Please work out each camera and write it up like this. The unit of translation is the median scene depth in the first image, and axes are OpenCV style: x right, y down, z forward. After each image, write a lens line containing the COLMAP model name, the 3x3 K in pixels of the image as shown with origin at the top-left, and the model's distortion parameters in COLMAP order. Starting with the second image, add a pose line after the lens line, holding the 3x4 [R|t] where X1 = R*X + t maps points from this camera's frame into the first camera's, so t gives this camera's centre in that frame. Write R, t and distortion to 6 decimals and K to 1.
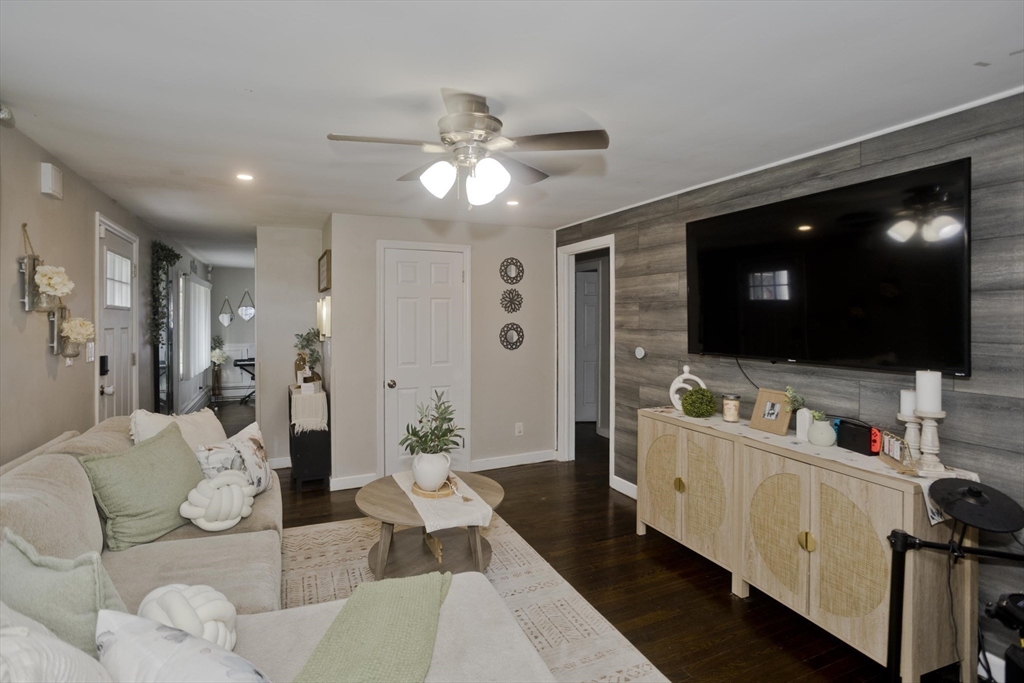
lens RADIAL K [[501.4, 0, 492.0], [0, 501.4, 316.4], [0, 0, 1]] dist [-0.022146, 0.008593]
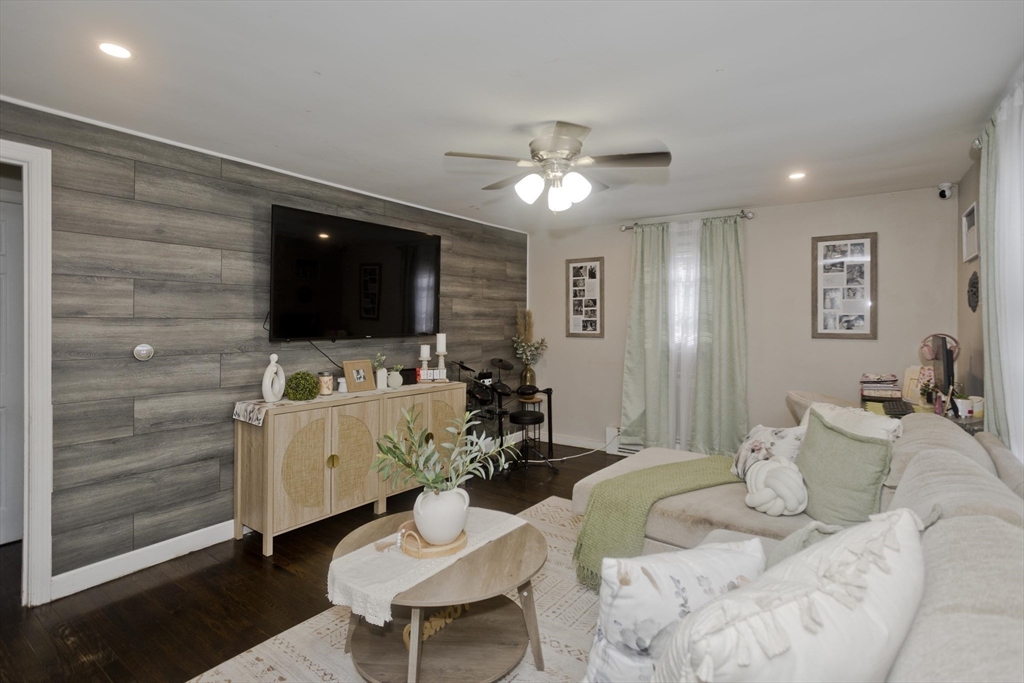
lens RADIAL K [[501.4, 0, 517.2], [0, 501.4, 325.4], [0, 0, 1]] dist [-0.022146, 0.008593]
pose [[-0.523027, -0.015758, 0.852170, -0.584996], [-0.008002, 0.999876, 0.013578, 0.023563], [-0.852278, 0.000283, -0.523089, 0.968128]]
